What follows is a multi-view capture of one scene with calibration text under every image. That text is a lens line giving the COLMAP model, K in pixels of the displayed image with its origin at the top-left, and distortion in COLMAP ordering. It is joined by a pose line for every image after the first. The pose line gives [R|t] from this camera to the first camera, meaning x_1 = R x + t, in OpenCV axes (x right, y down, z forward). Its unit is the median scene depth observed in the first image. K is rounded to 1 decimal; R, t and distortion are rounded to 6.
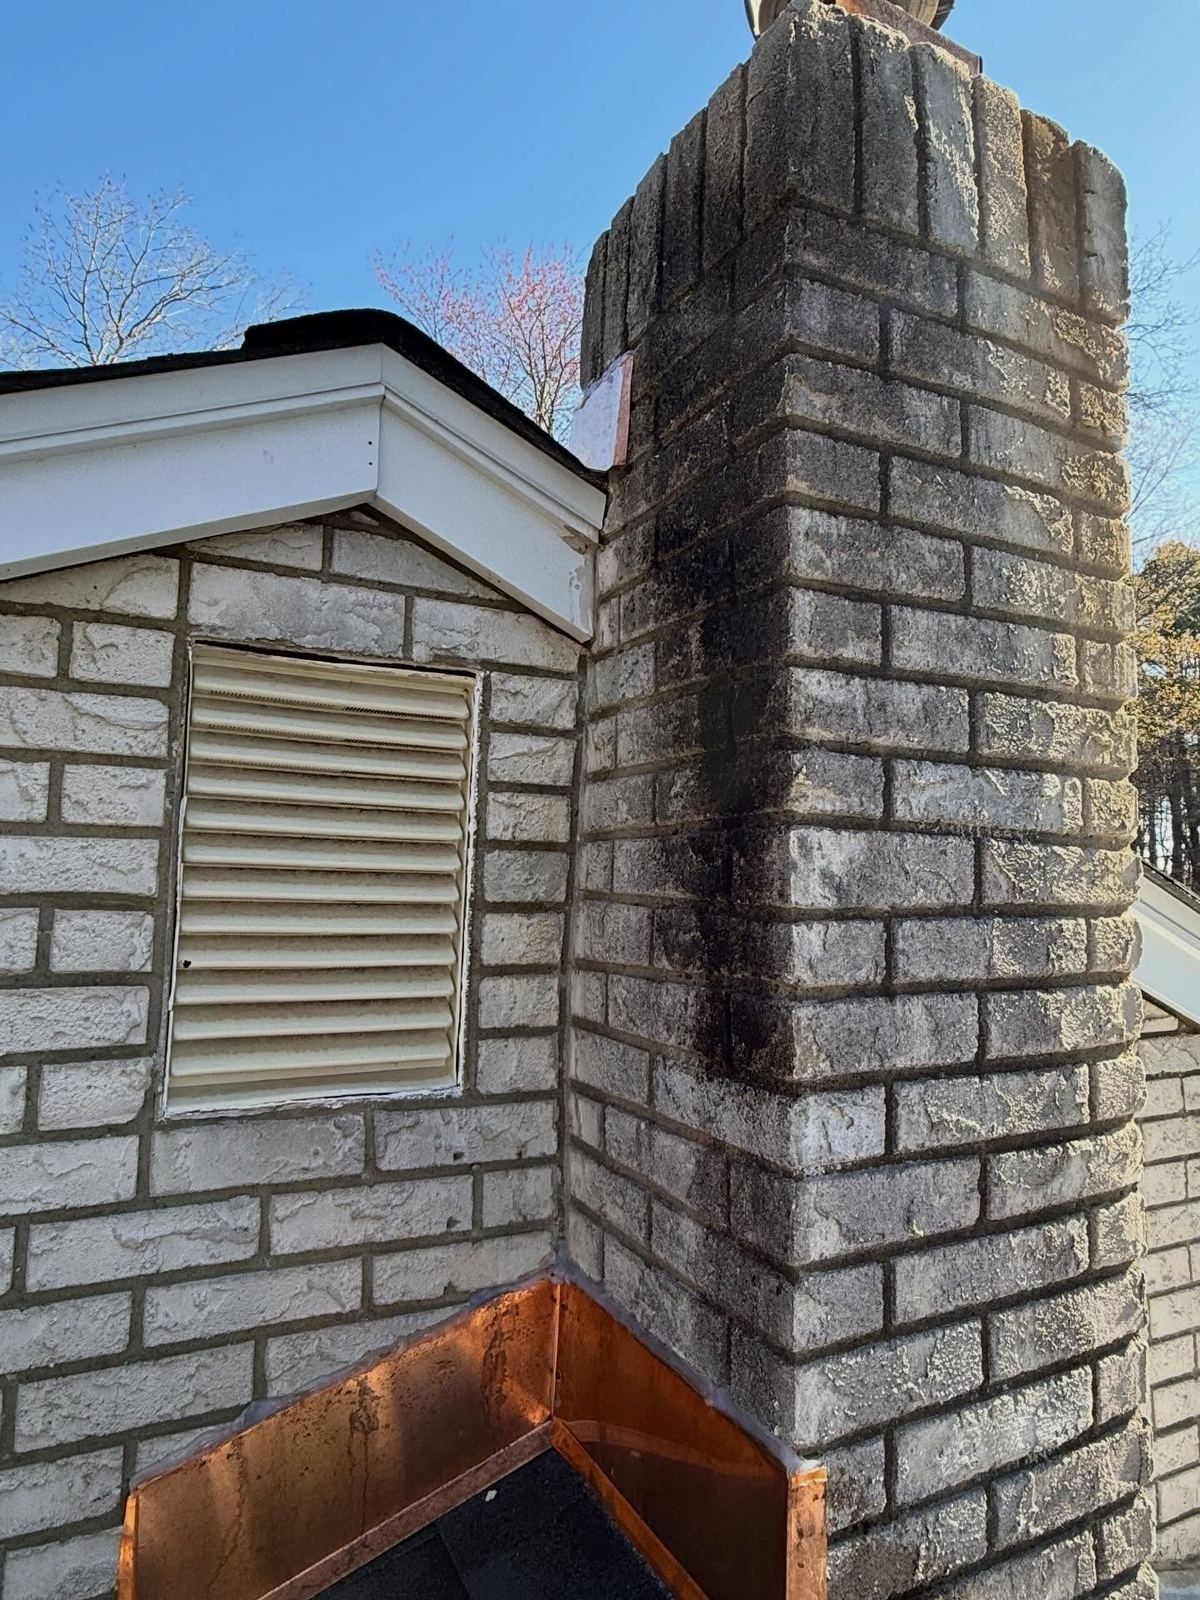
lens RADIAL K [[960.6, 0, 599.6], [0, 960.6, 796.4], [0, 0, 1]] dist [-0.000935, -0.001432]
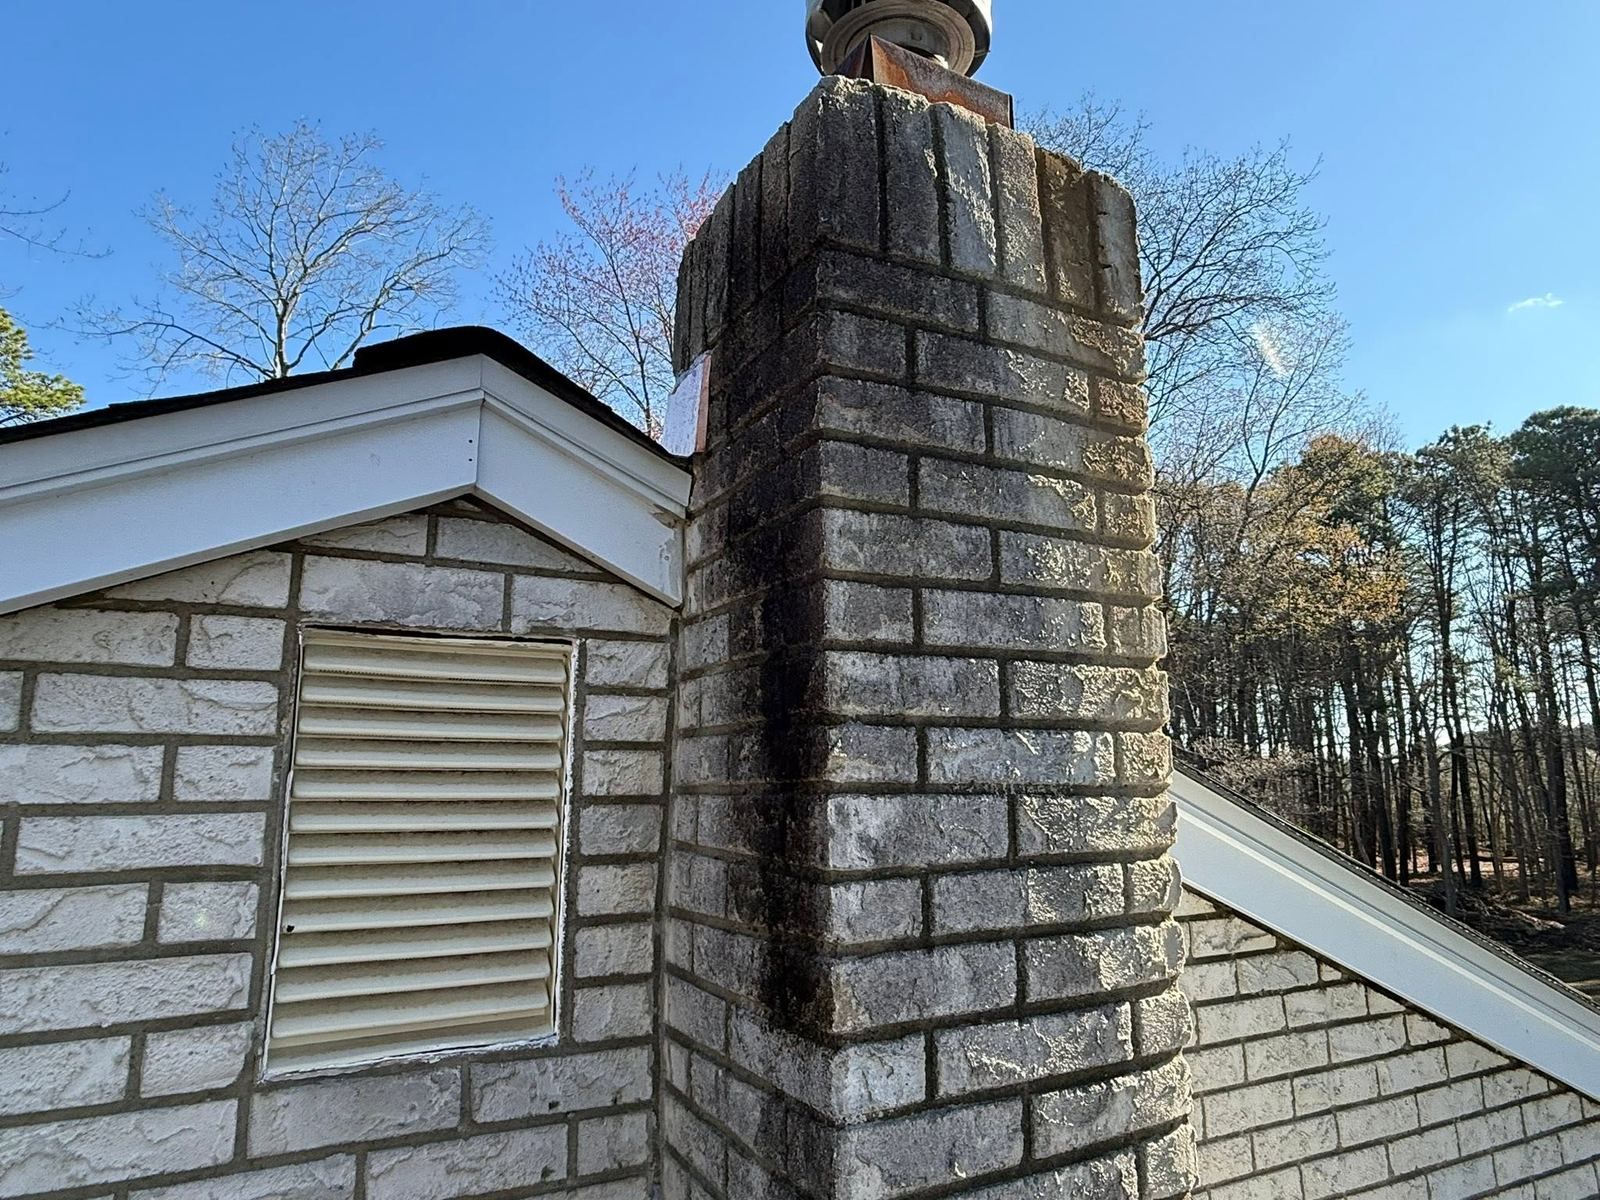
lens RADIAL K [[960.6, 0, 791.3], [0, 960.6, 607.5], [0, 0, 1]] dist [-0.000935, -0.001432]
pose [[0.999624, -0.023132, 0.014720, 0.121743], [0.024366, 0.995634, -0.090112, -0.072622], [-0.012572, 0.090436, 0.995823, -0.105116]]
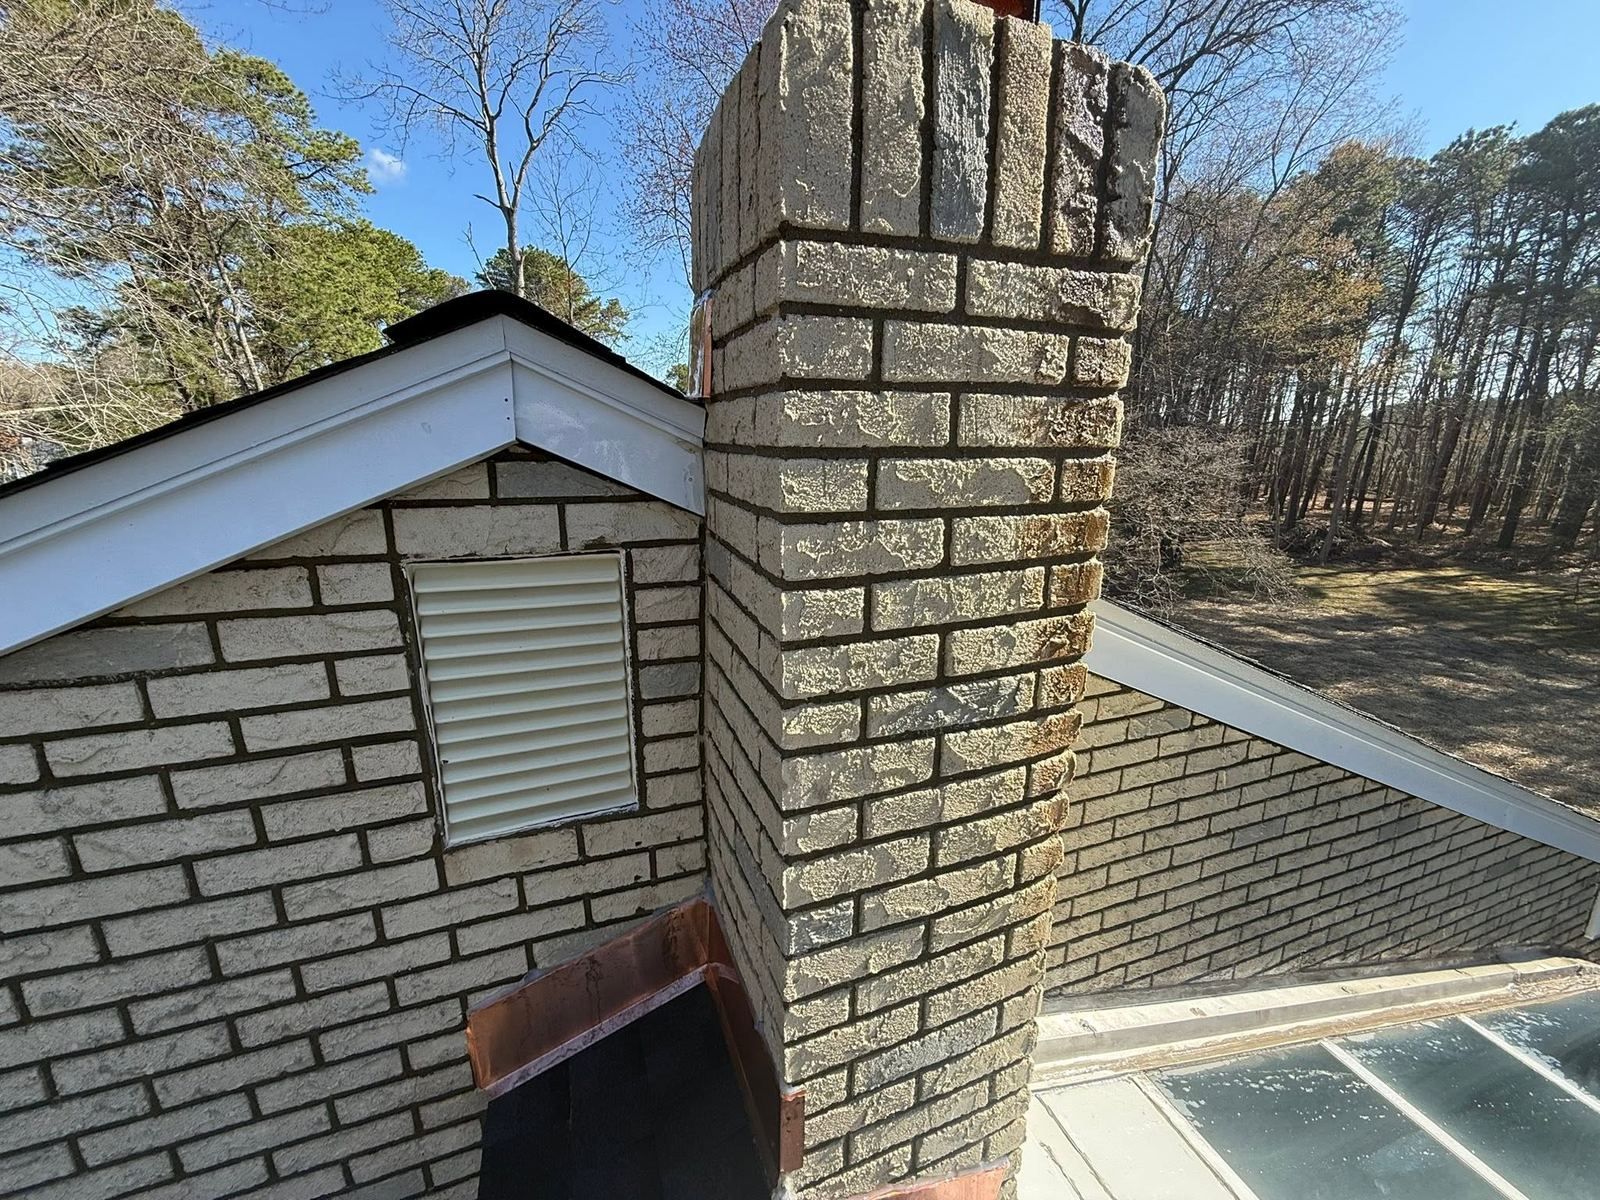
lens RADIAL K [[629.6, 0, 798.3], [0, 629.6, 597.3], [0, 0, 1]] dist [0.000503, -0.001888]
pose [[0.993633, 0.012461, -0.111972, 0.271137], [0.025865, 0.942087, 0.334369, -0.425684], [0.109654, -0.335136, 0.935767, 0.176799]]
